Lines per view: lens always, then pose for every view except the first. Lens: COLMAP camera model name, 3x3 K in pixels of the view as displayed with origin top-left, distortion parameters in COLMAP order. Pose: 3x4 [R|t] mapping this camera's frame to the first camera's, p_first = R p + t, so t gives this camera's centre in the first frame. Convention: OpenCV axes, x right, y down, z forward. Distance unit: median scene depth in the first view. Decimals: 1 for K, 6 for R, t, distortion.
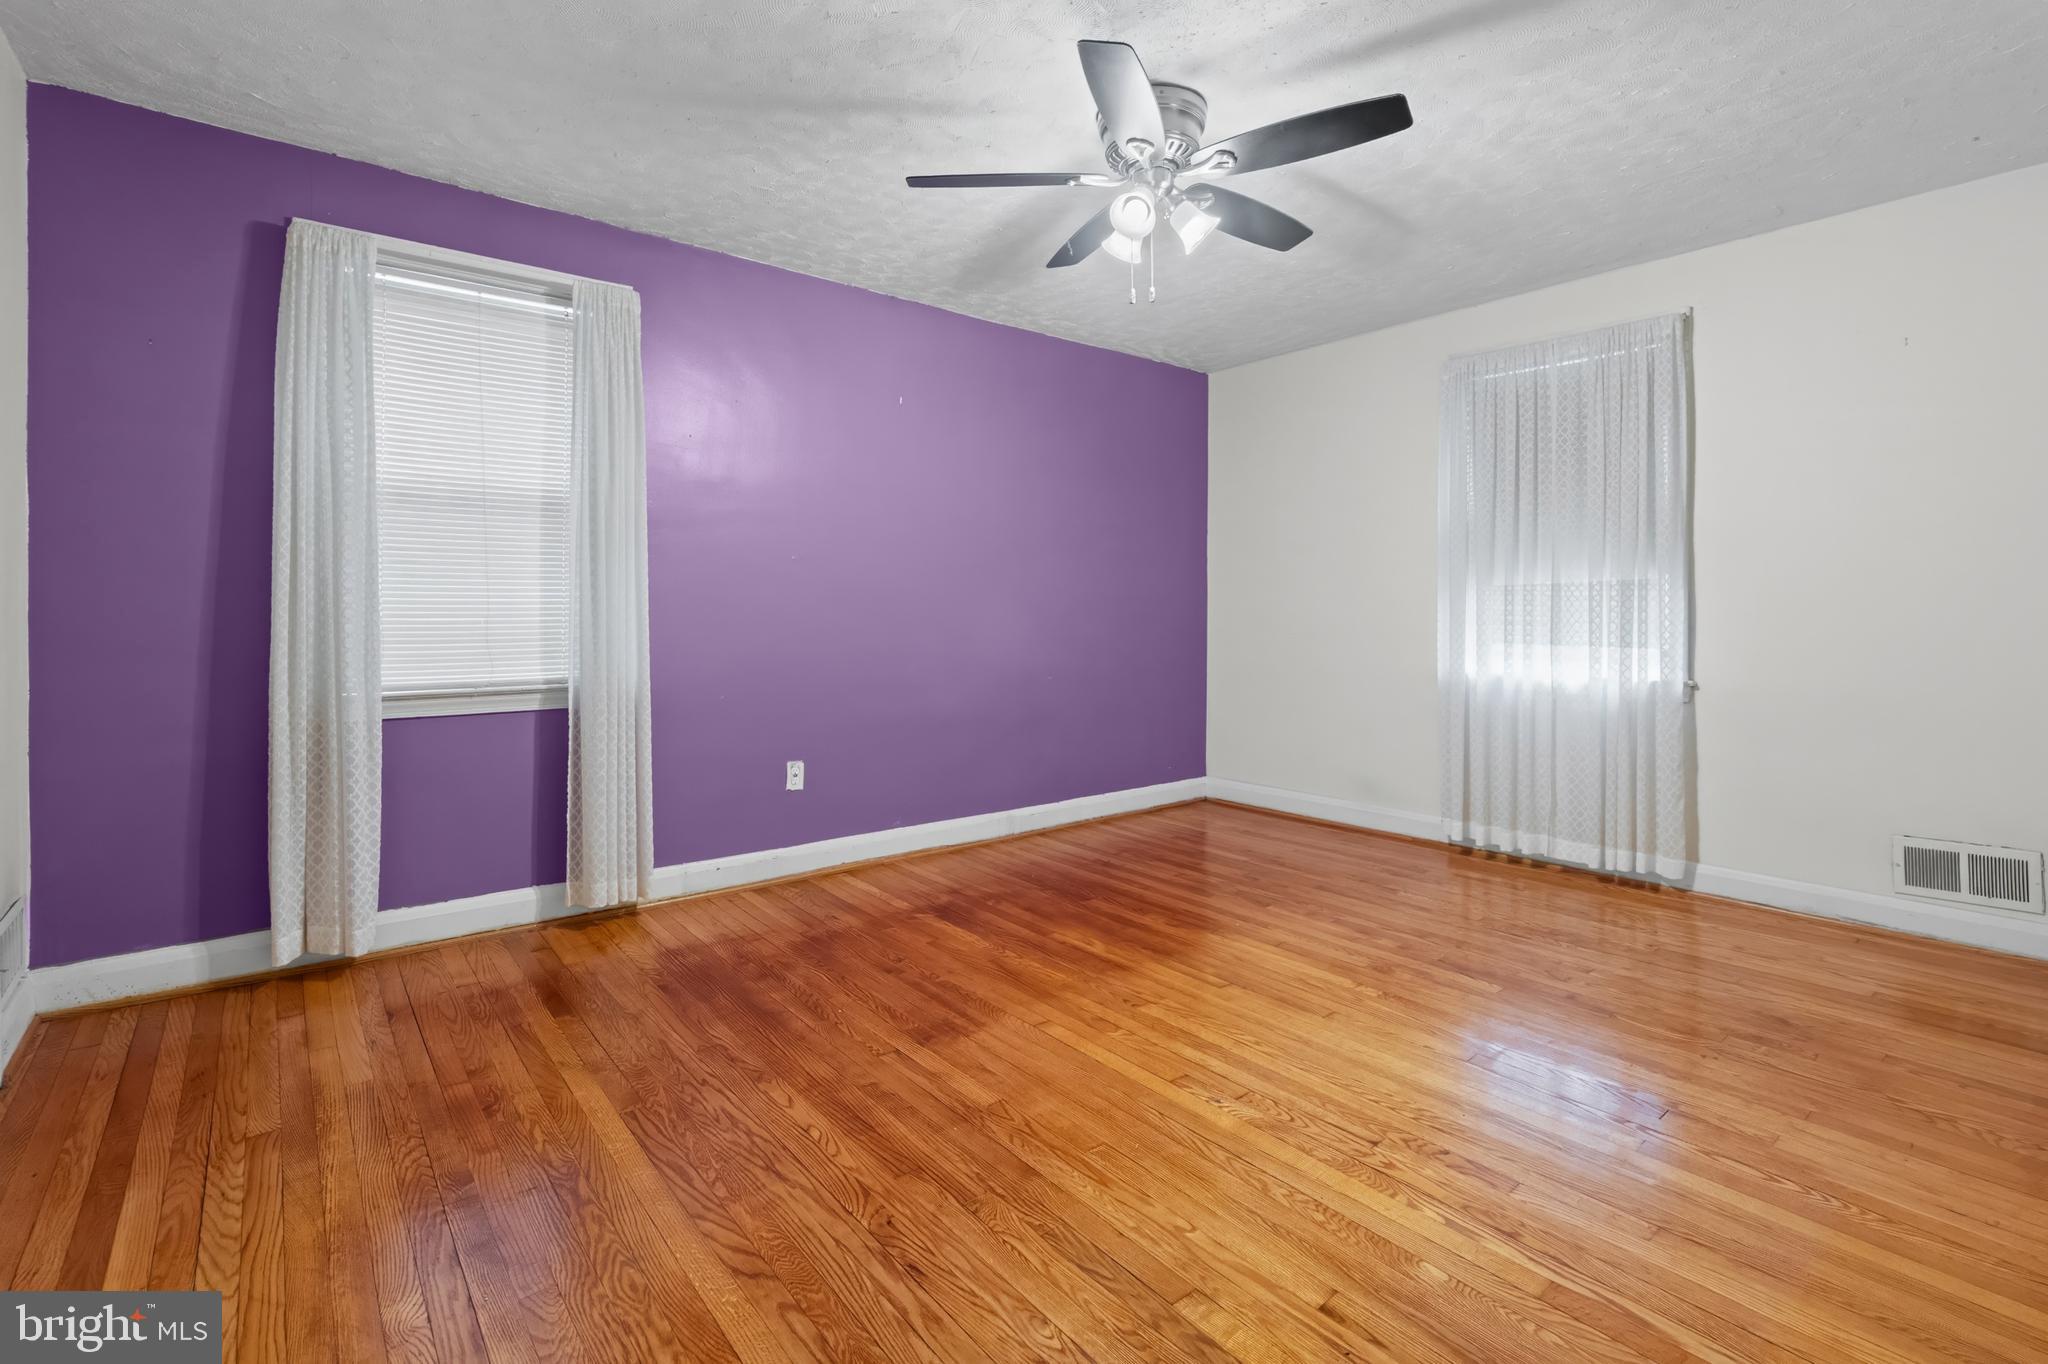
lens RADIAL K [[925.9, 0, 1040.7], [0, 925.9, 607.8], [0, 0, 1]] dist [-0.009565, 0.001178]
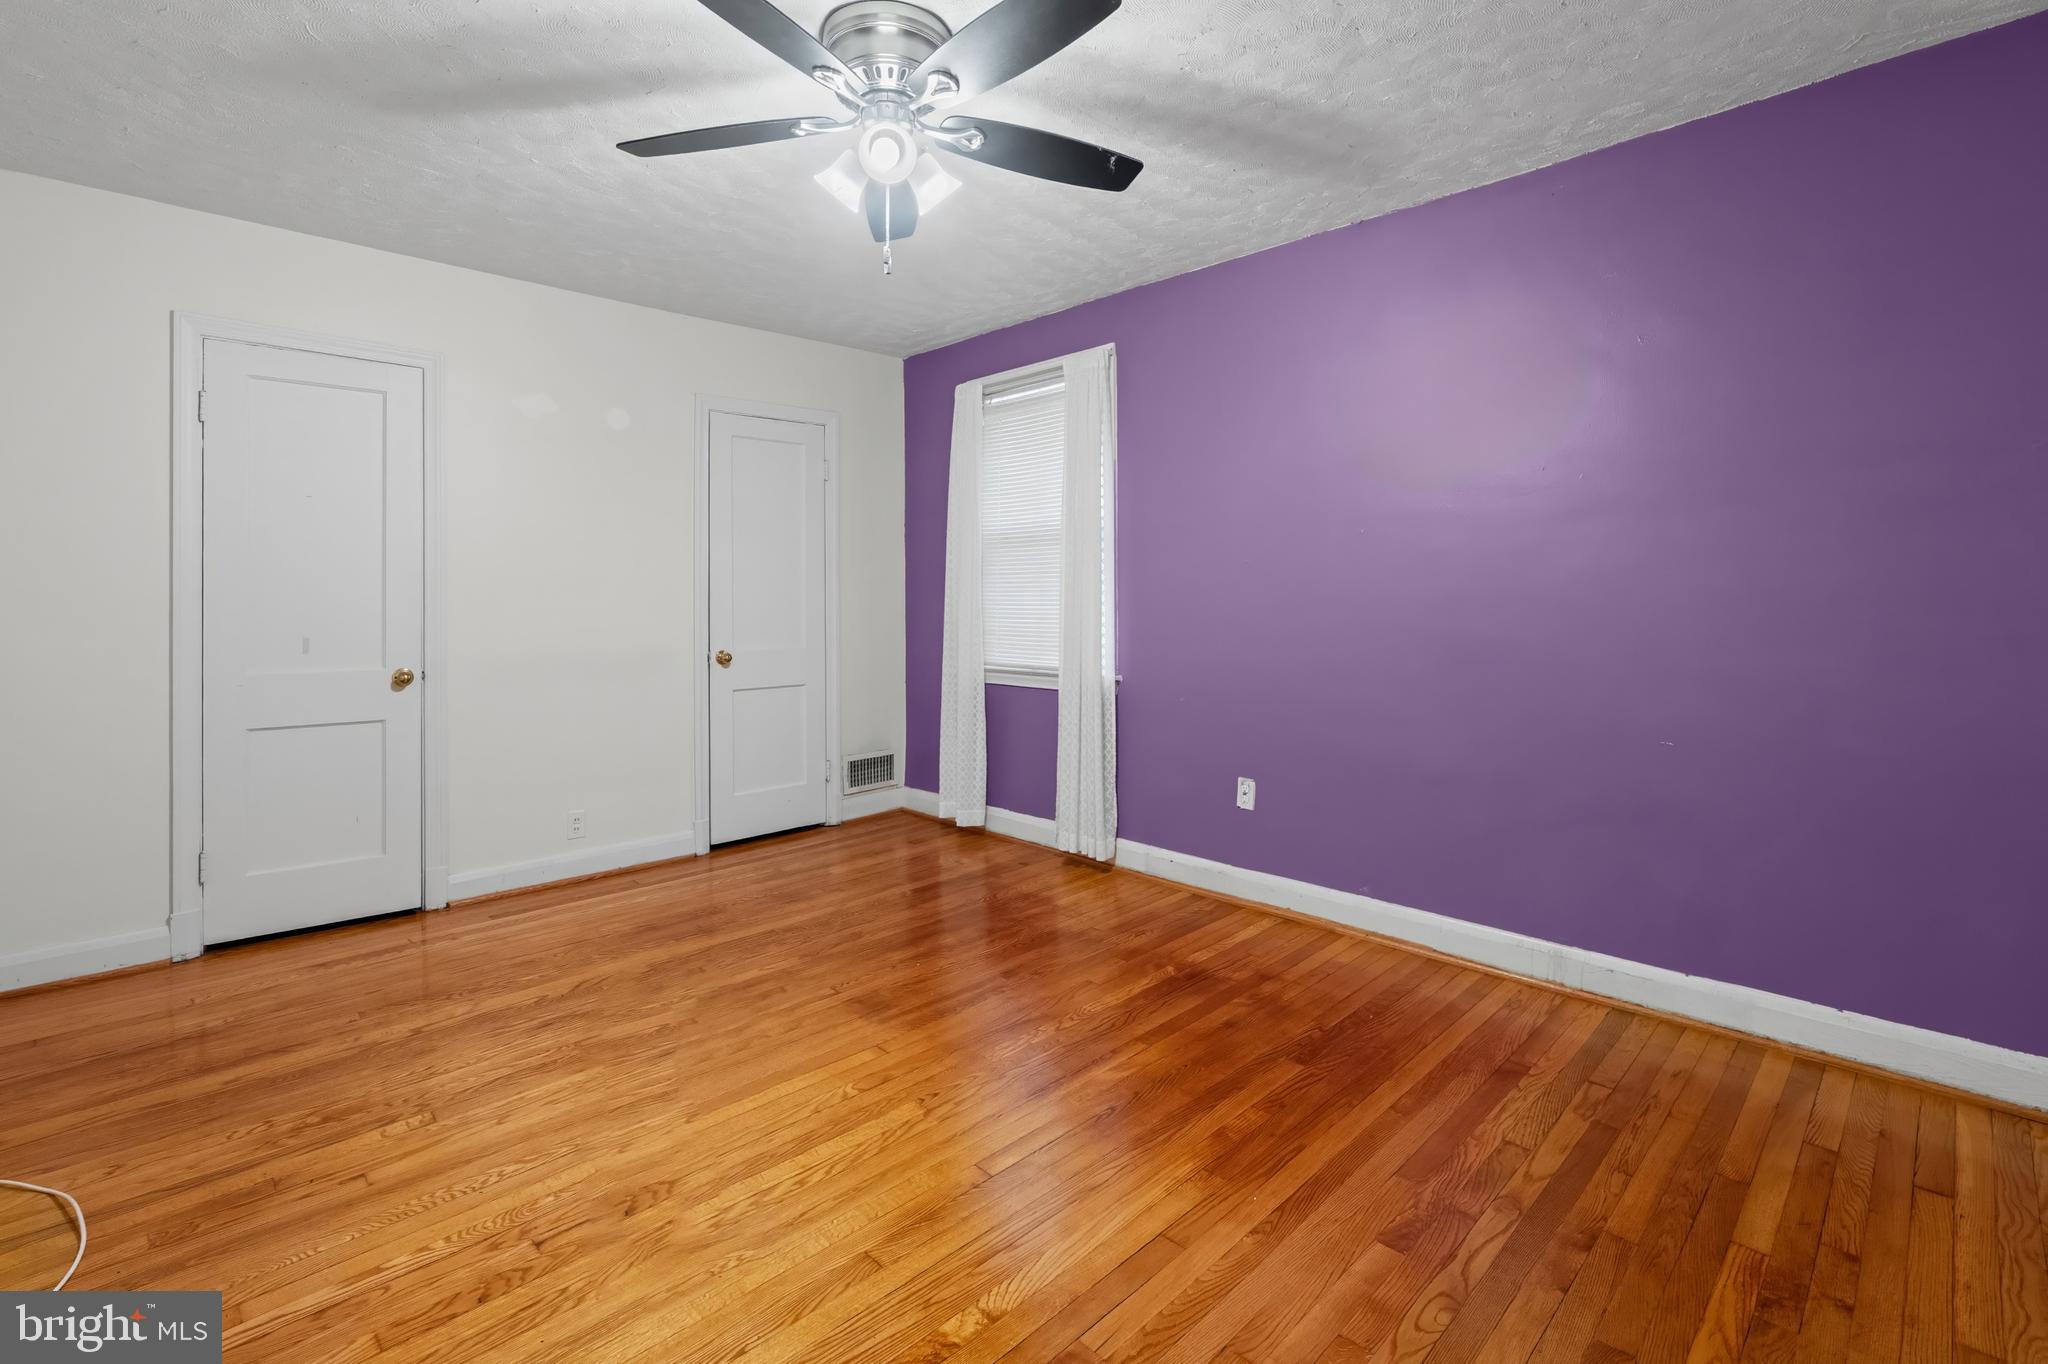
lens RADIAL K [[925.9, 0, 1040.7], [0, 925.9, 607.8], [0, 0, 1]] dist [-0.009565, 0.001178]
pose [[0.088596, 0.003468, -0.996062, 0.950425], [0.007724, 0.999961, 0.004168, -0.017528], [0.996038, -0.008063, 0.088565, 1.047746]]
